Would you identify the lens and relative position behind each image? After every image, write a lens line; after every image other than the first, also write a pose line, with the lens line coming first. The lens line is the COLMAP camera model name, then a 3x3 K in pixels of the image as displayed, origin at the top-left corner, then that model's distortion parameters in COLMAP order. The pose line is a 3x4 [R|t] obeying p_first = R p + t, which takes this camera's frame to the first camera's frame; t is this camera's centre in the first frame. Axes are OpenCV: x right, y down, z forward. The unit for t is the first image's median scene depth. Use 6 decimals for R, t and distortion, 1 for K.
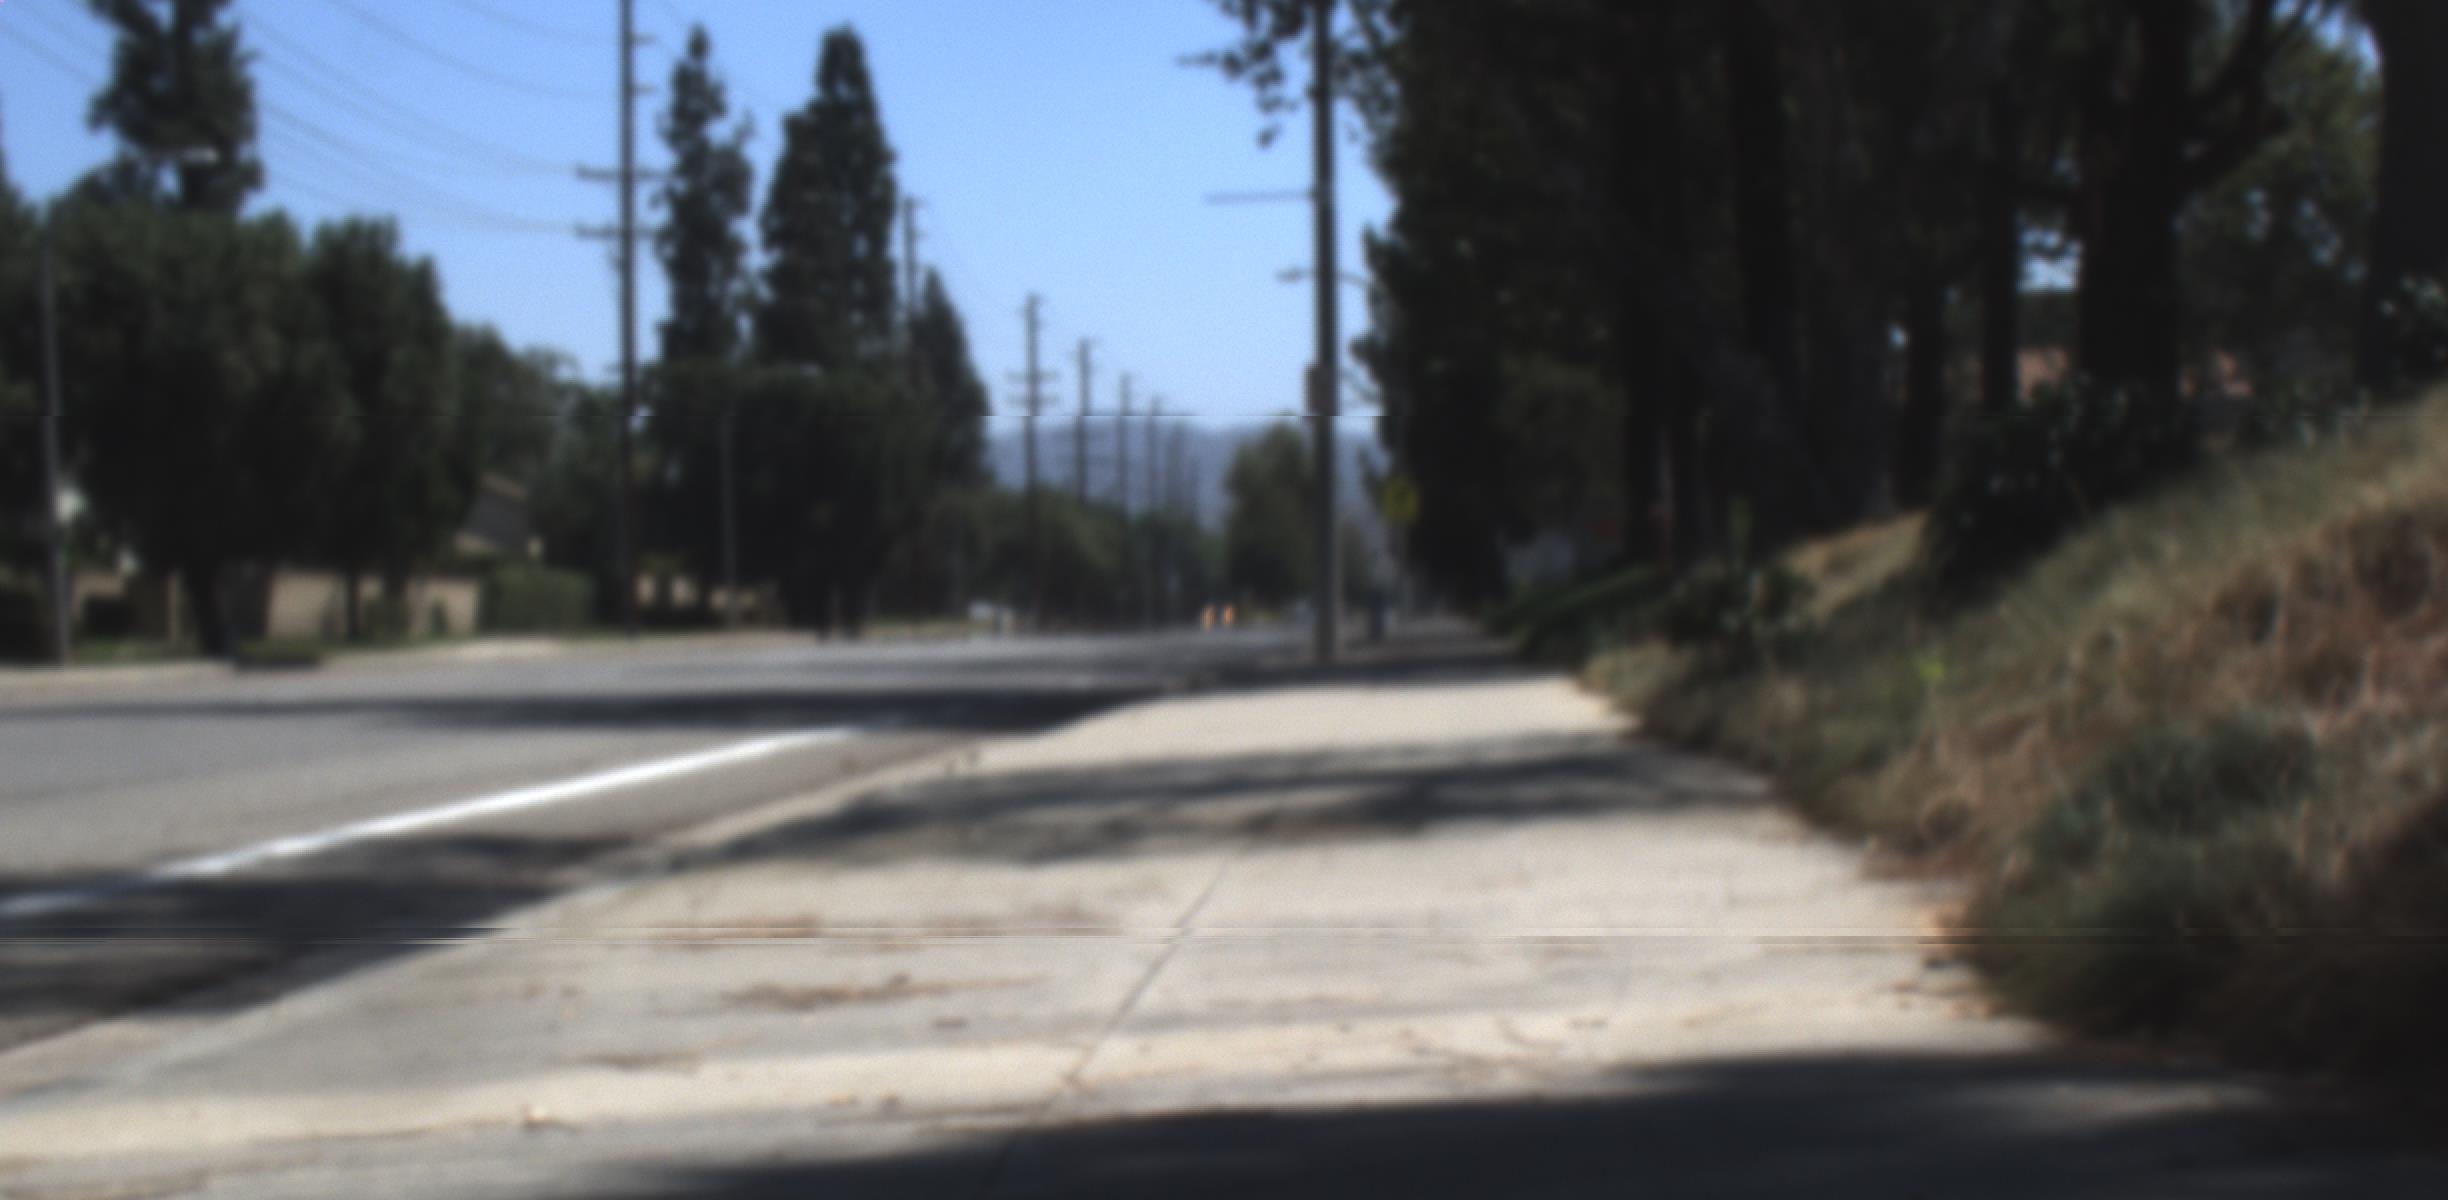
lens RADIAL K [[2253.0, 0, 1280.7], [0, 2253.0, 592.8], [0, 0, 1]] dist [-0.034724, 0.000000]
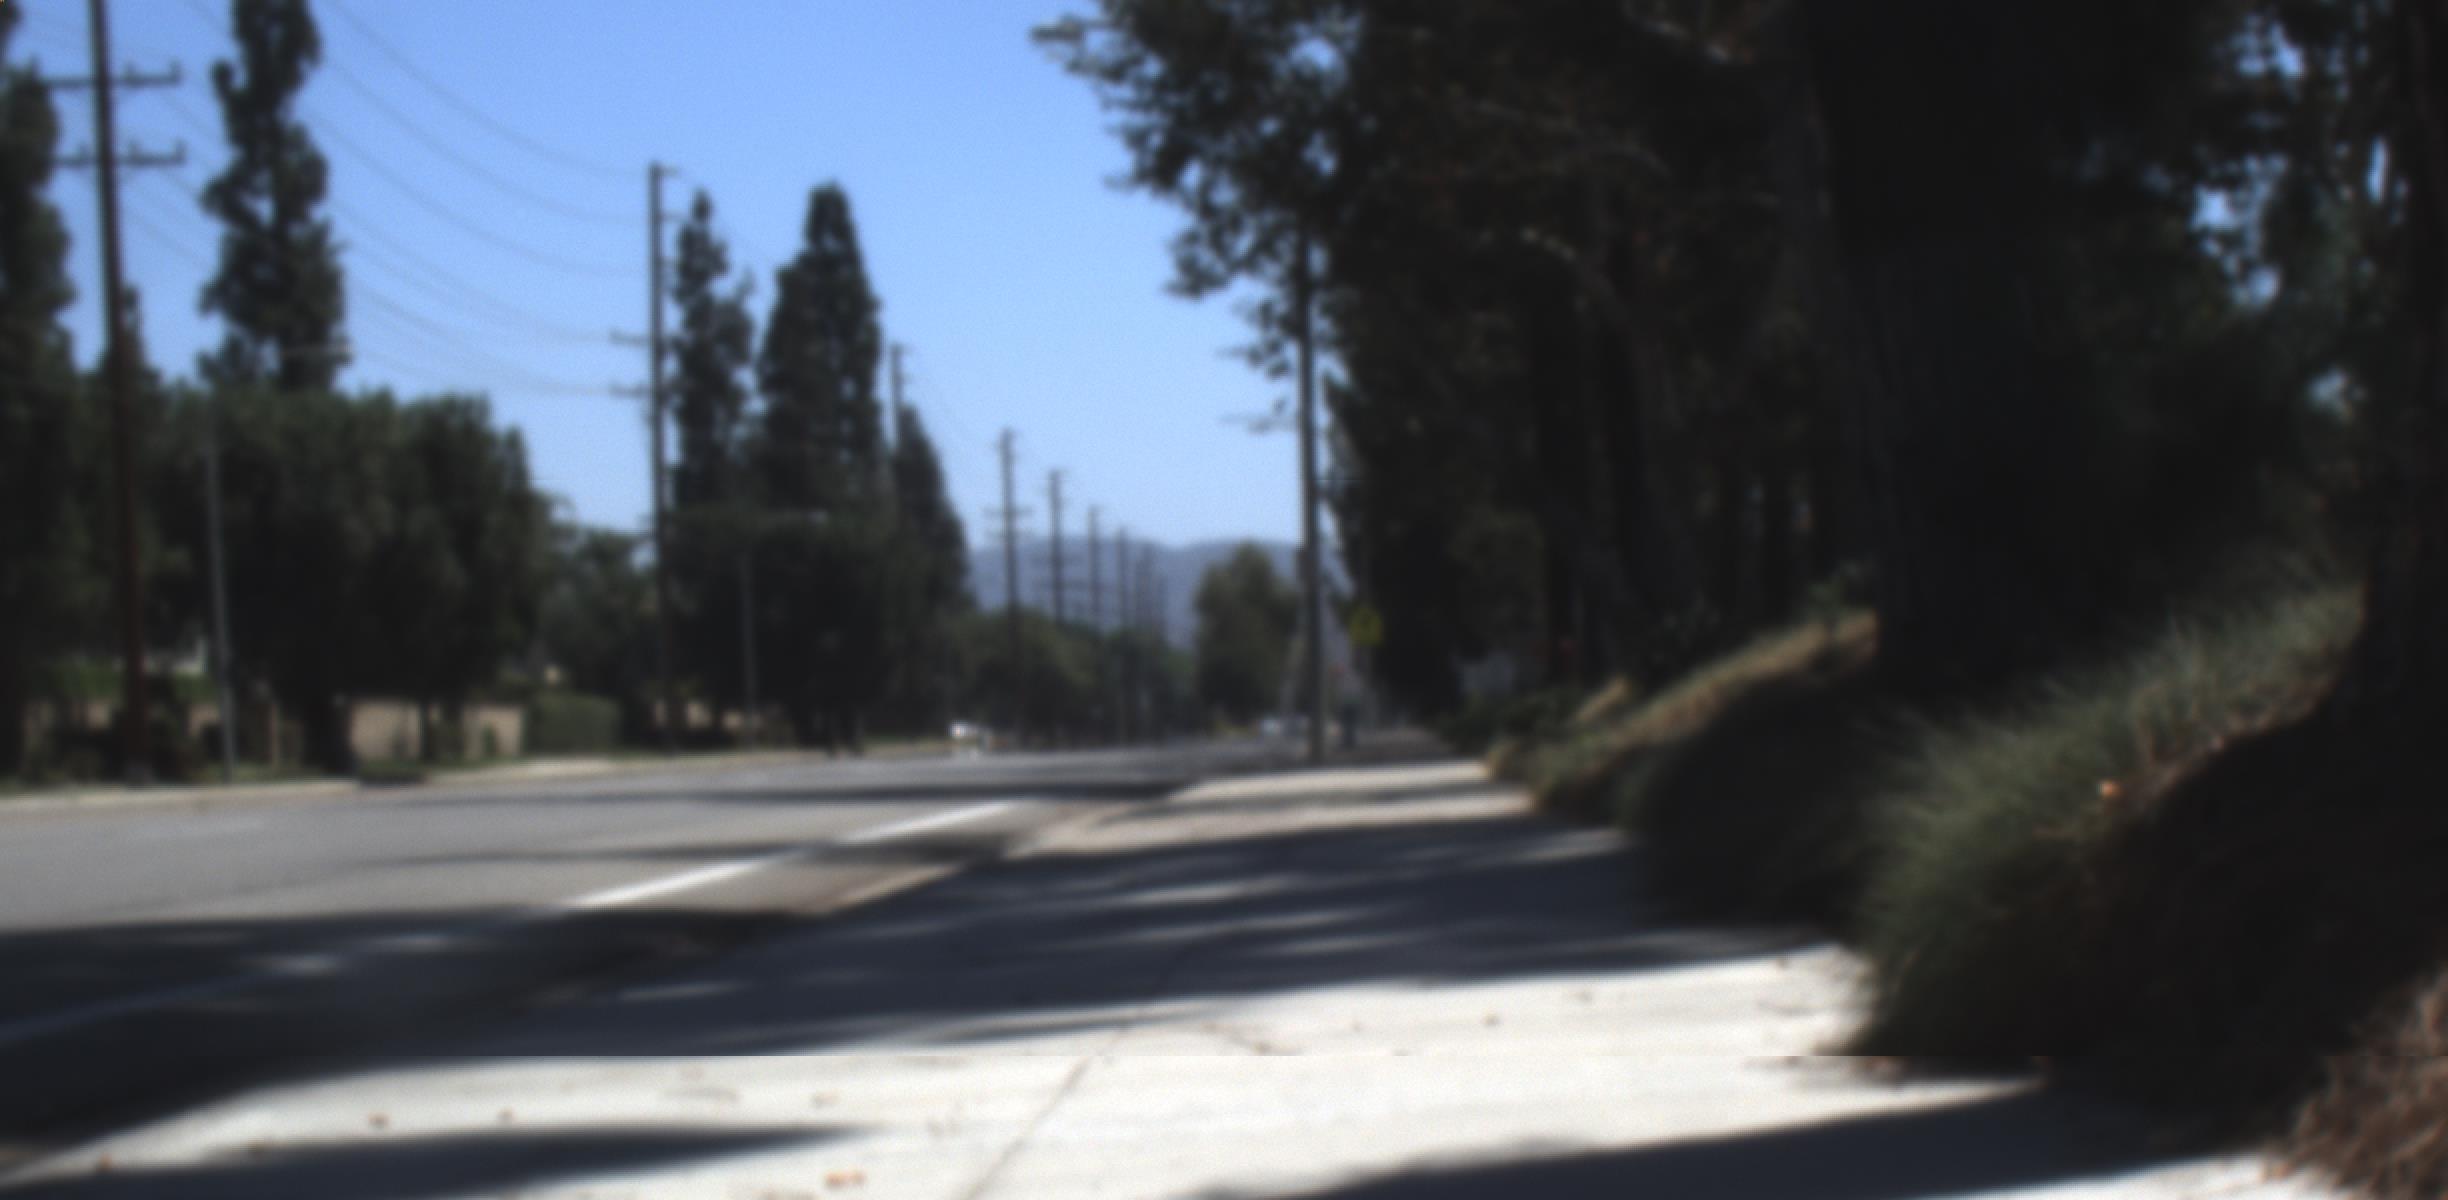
lens RADIAL K [[2253.0, 0, 1240.3], [0, 2253.0, 592.1], [0, 0, 1]] dist [-0.034724, 0.000000]
pose [[0.999939, -0.011020, 0.000935, -0.005521], [0.011054, 0.998622, -0.051307, -0.001397], [-0.000369, 0.051314, 0.998683, -0.126528]]
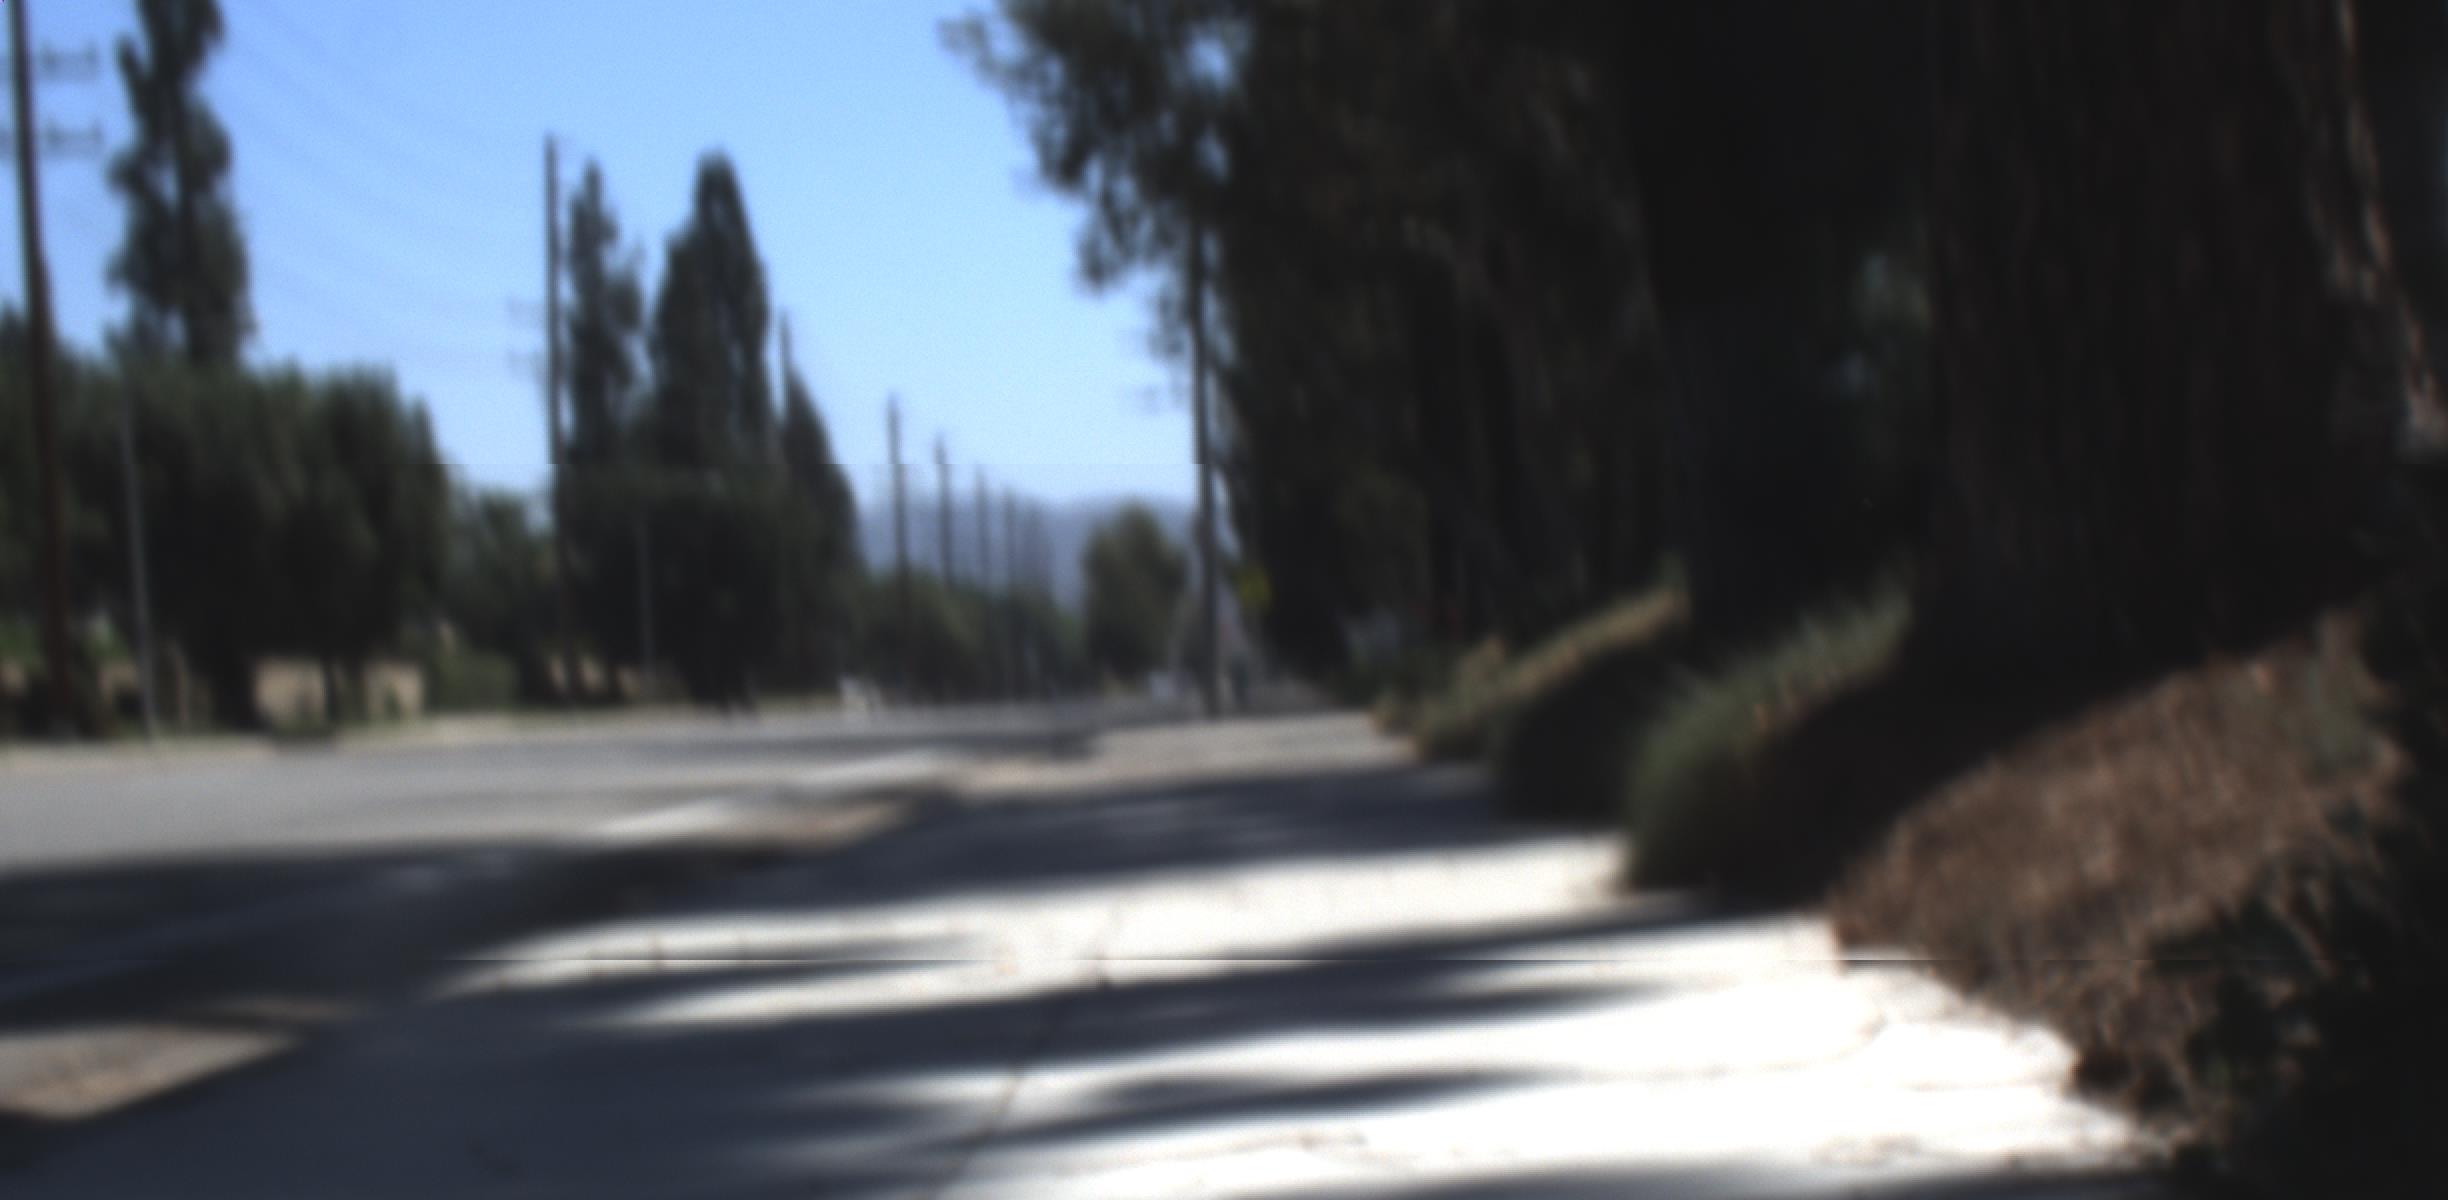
lens RADIAL K [[1001.4, 0, 1166.4], [0, 1001.4, 634.2], [0, 0, 1]] dist [-0.018690, -0.000420]
pose [[0.995041, -0.020828, -0.097262, 0.075565], [0.016668, 0.998919, -0.043391, 0.006684], [0.098061, 0.041554, 0.994312, 0.609289]]
